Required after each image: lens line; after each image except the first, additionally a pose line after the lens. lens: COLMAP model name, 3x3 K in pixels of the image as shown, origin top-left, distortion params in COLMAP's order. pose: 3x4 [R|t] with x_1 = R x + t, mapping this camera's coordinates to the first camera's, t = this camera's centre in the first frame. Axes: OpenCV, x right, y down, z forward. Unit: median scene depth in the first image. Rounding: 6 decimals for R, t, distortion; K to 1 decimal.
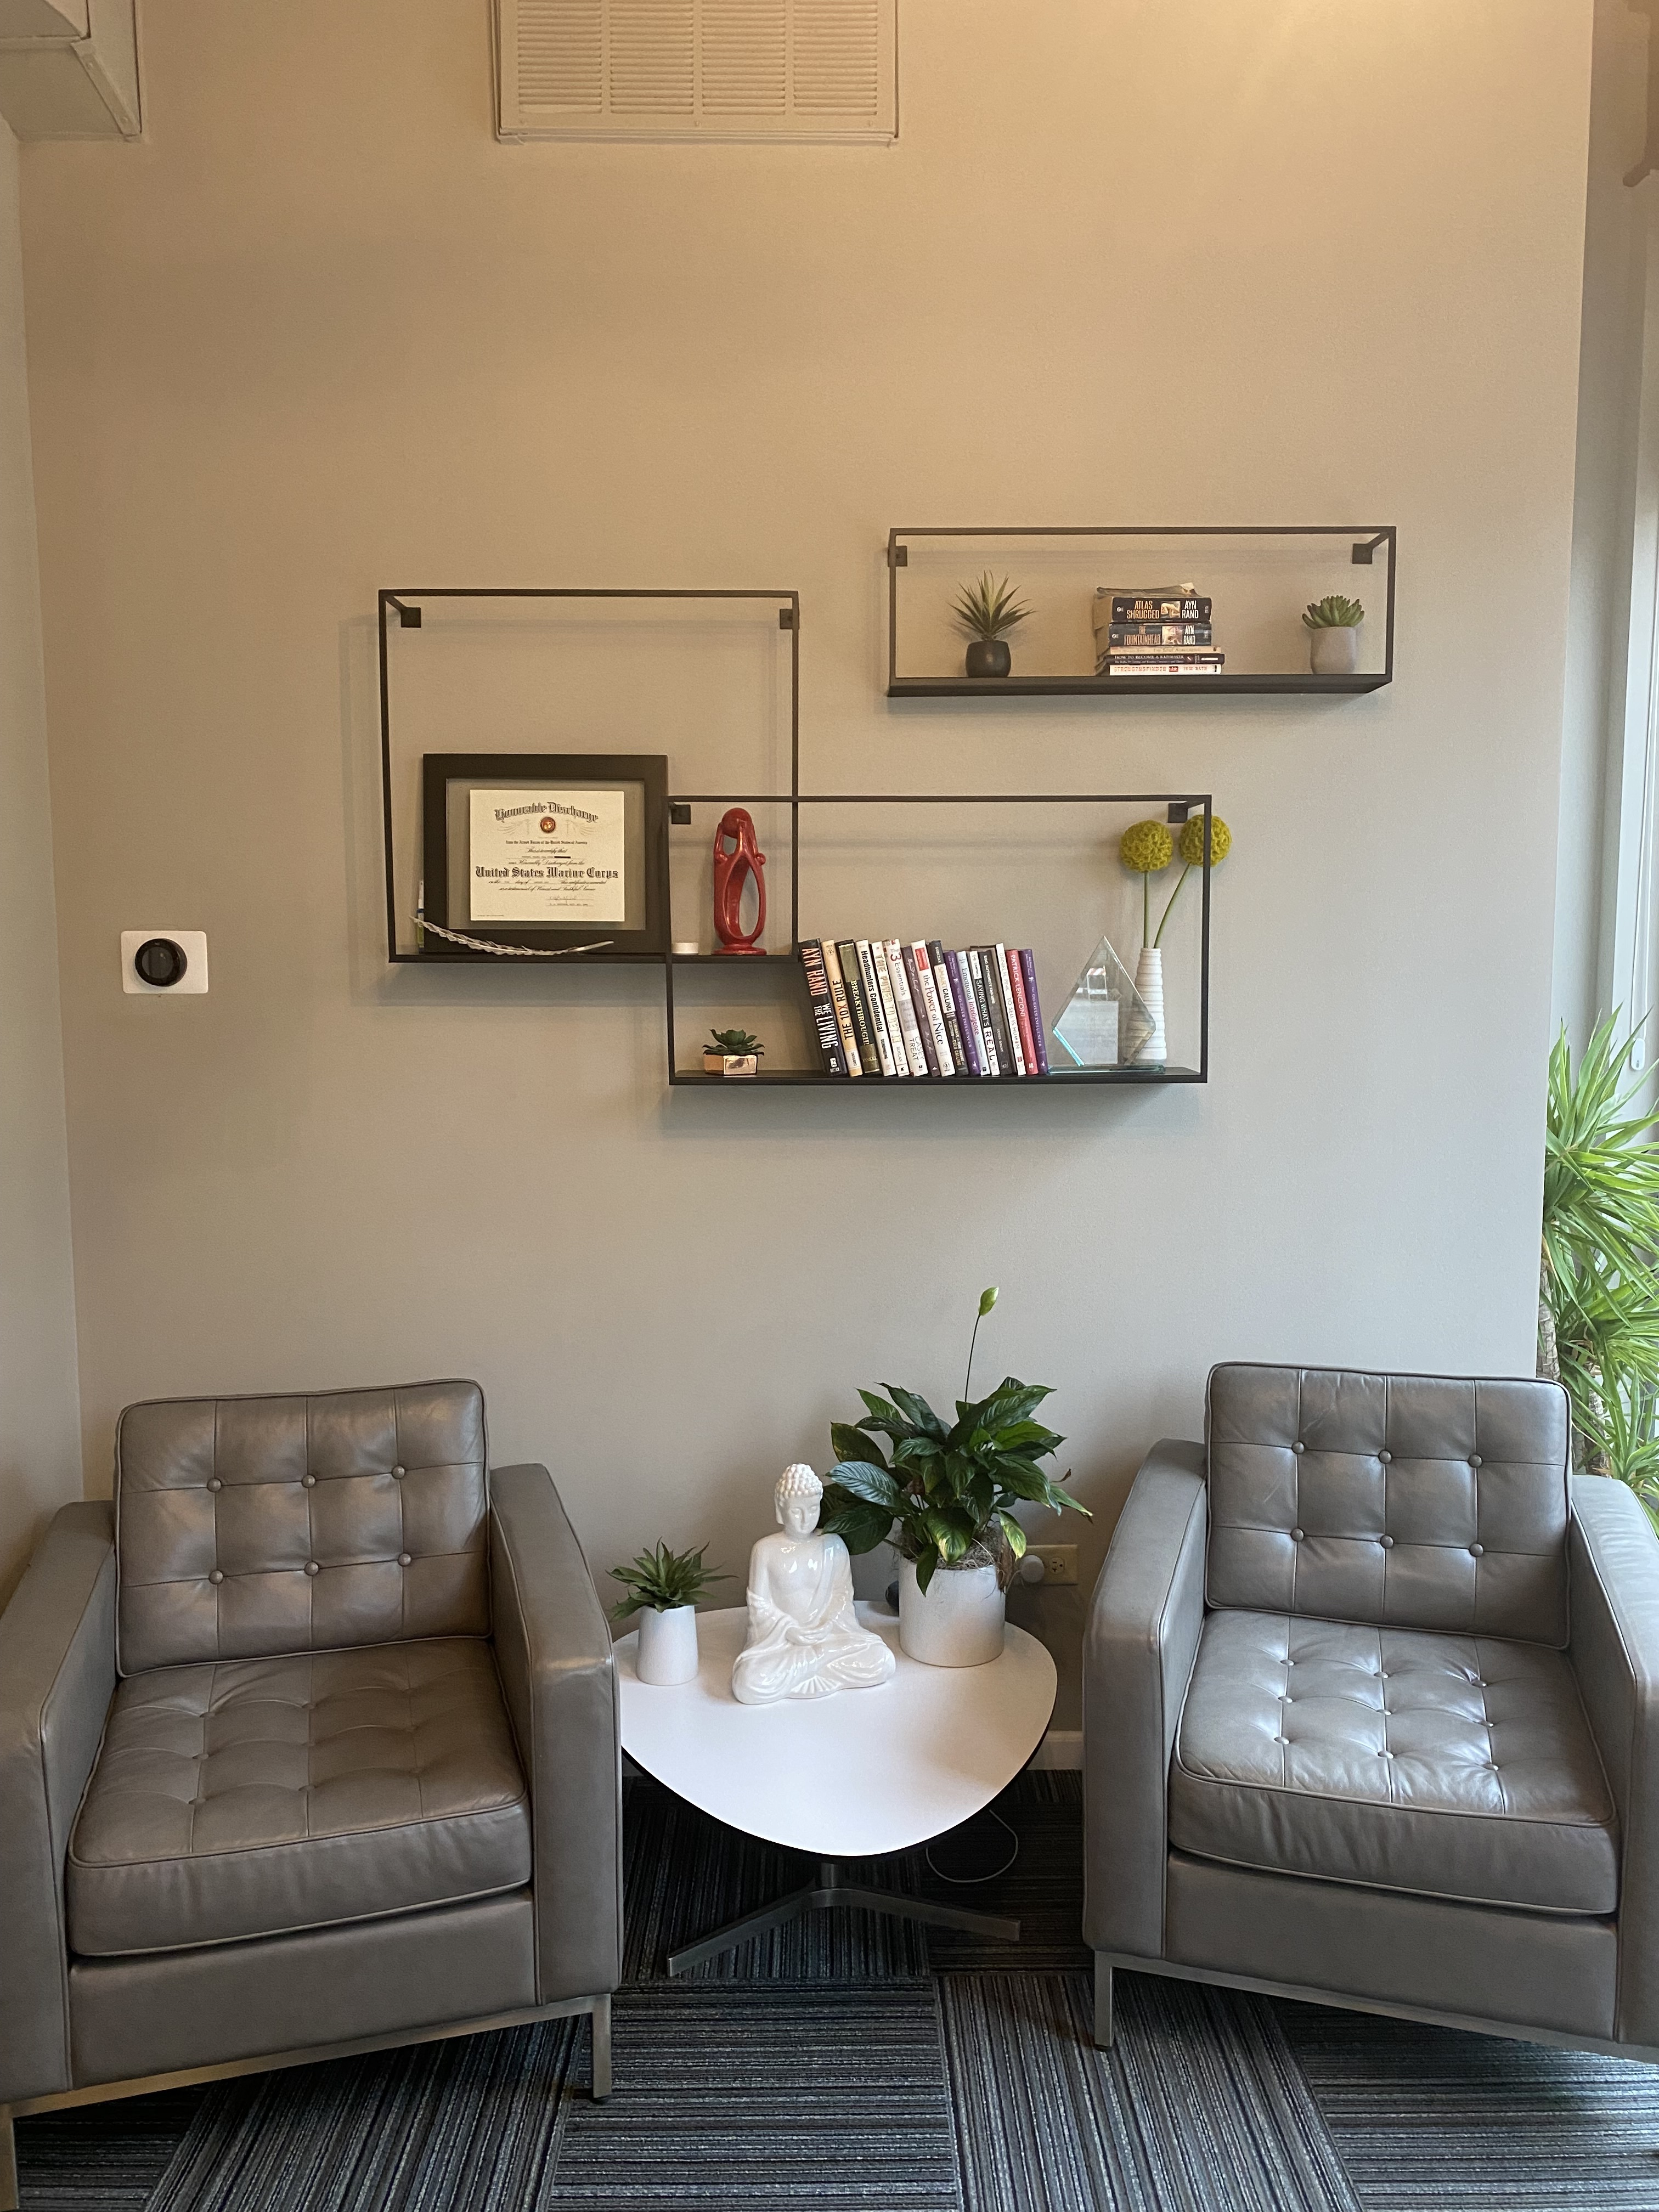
lens RADIAL K [[1659.4, 0, 829.8], [0, 1659.4, 1121.0], [0, 0, 1]] dist [0.080736, -0.104542]
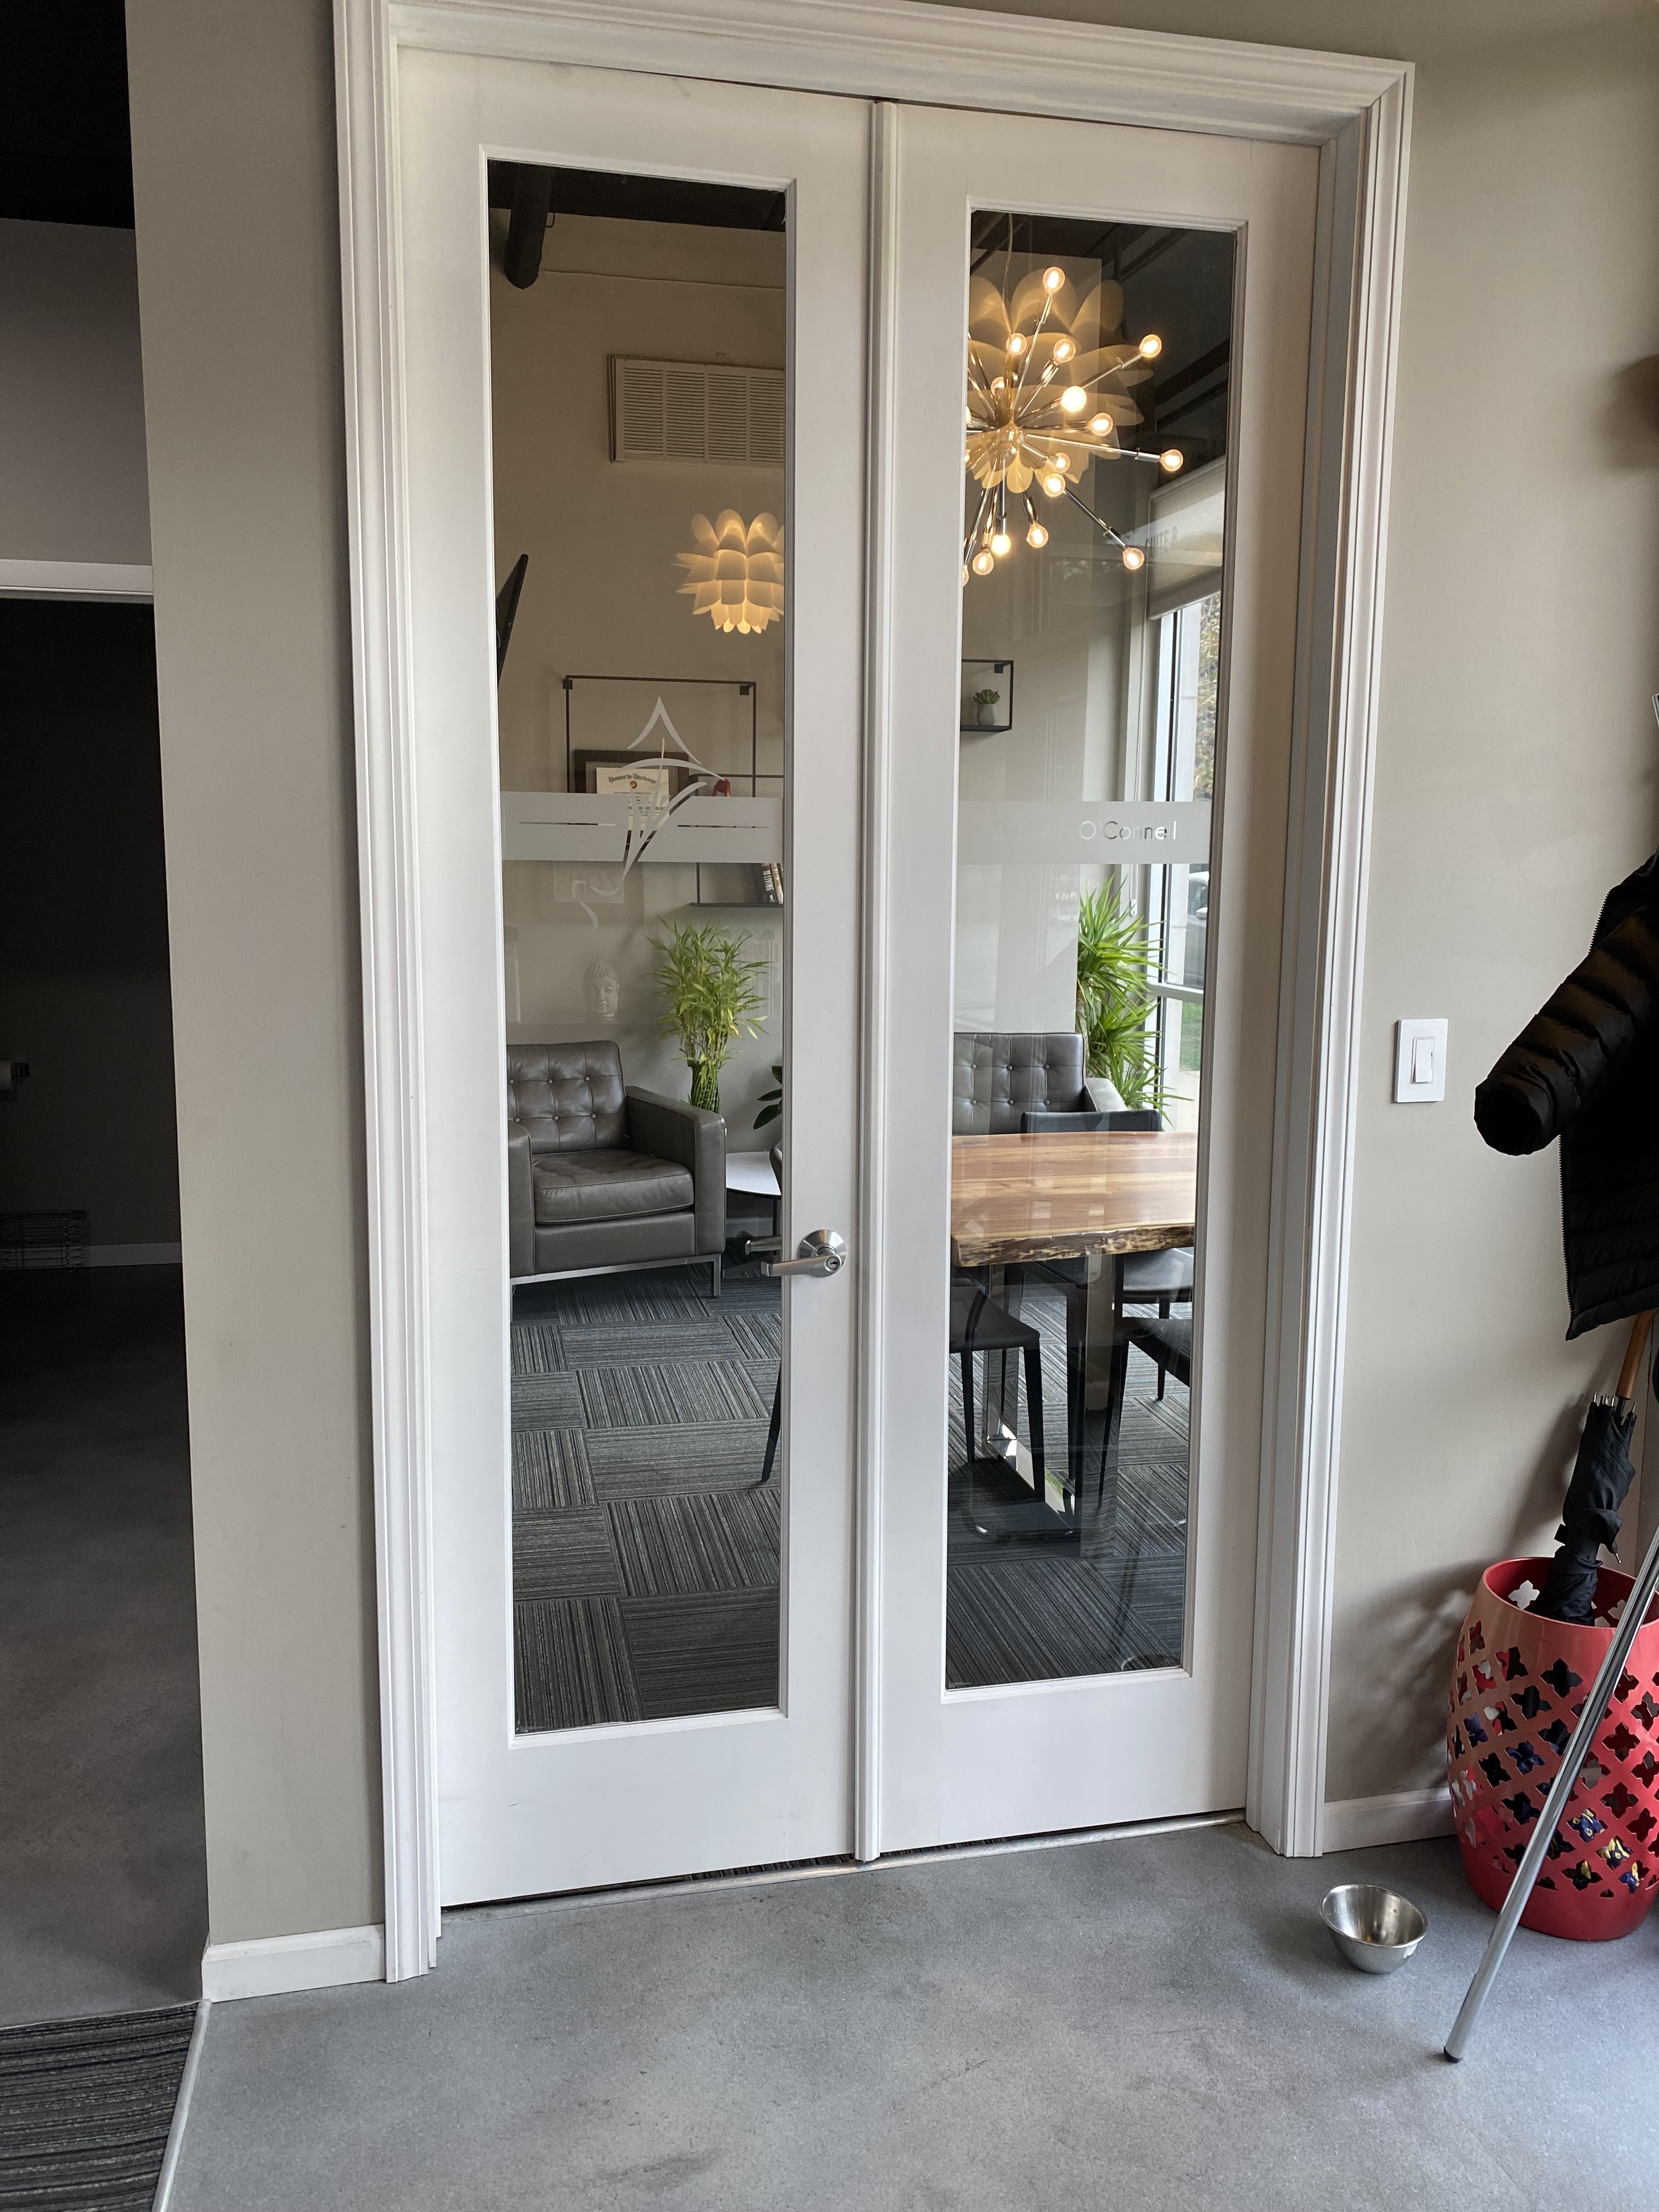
lens RADIAL K [[1660.9, 0, 831.4], [0, 1660.9, 1090.9], [0, 0, 1]] dist [0.004284, -0.001277]
pose [[0.977883, -0.015255, 0.208596, -0.384647], [0.008064, 0.999345, 0.035277, 0.144701], [-0.208998, -0.032815, 0.977365, -1.176238]]
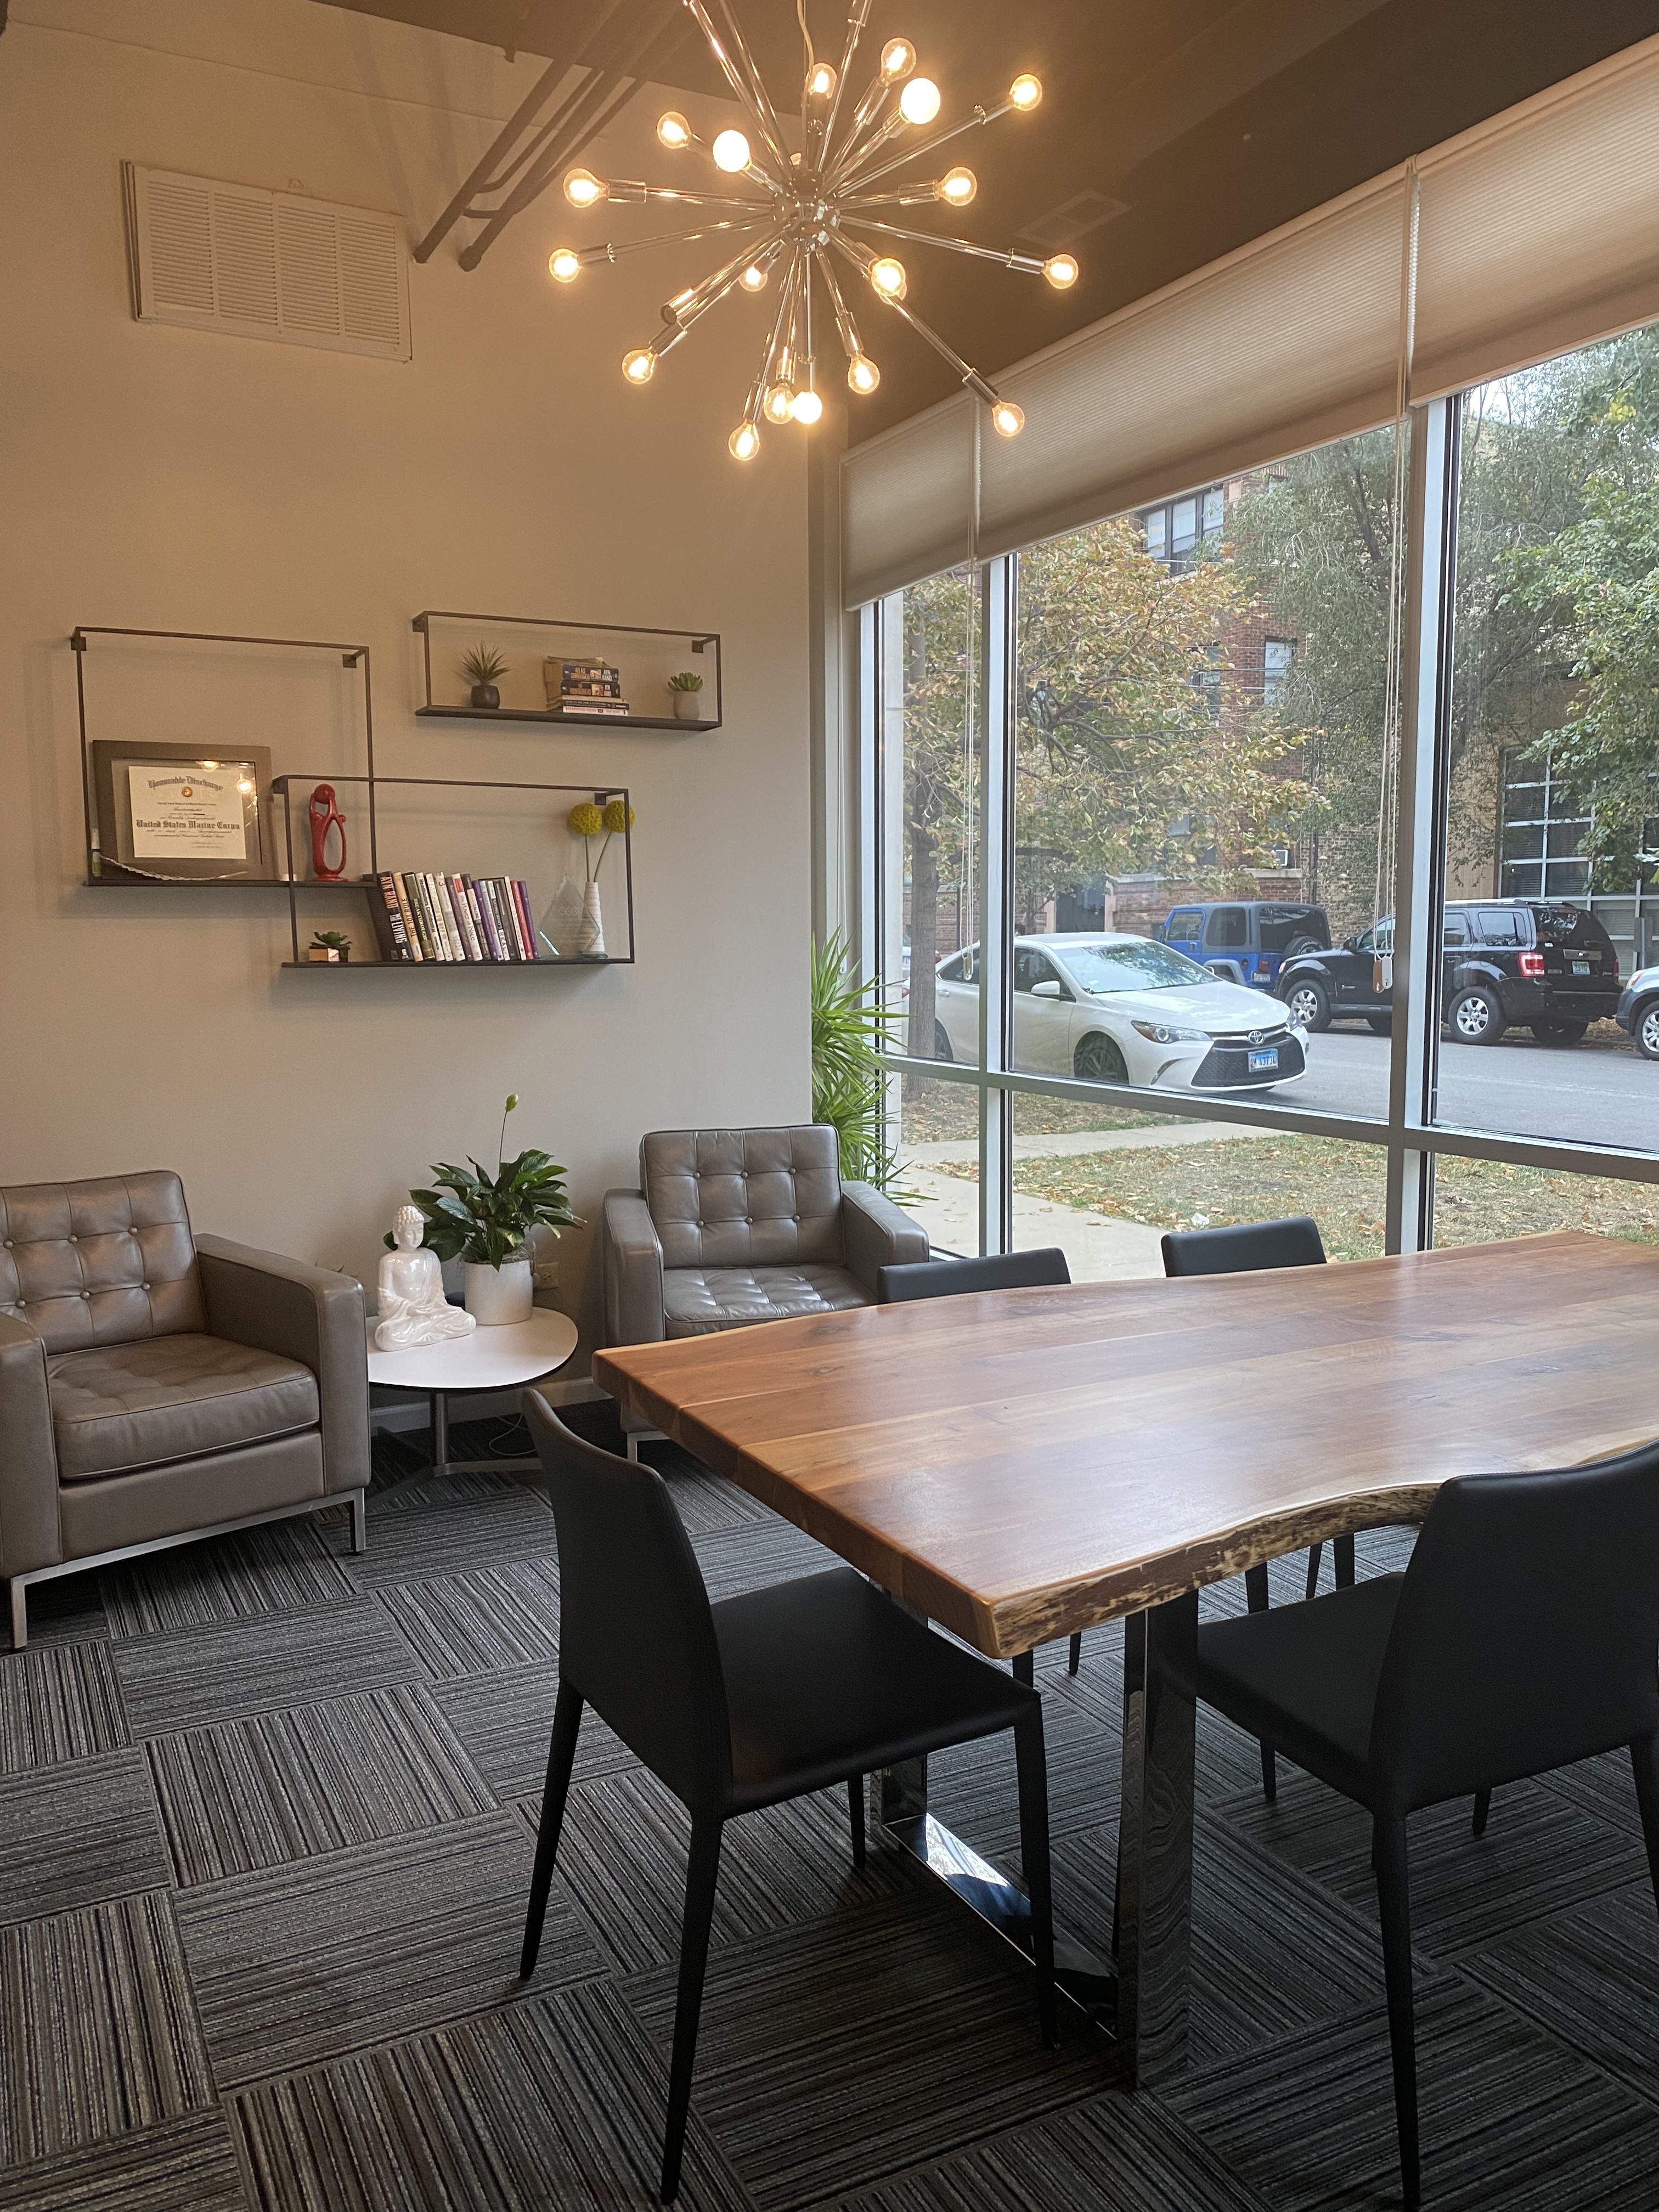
lens RADIAL K [[1684.7, 0, 831.6], [0, 1684.7, 1112.7], [0, 0, 1]] dist [0.005775, -0.006895]
pose [[0.889788, -0.052277, 0.453371, -0.363809], [0.050326, 0.998599, 0.016376, 0.108180], [-0.453592, 0.008246, 0.891171, -0.575605]]
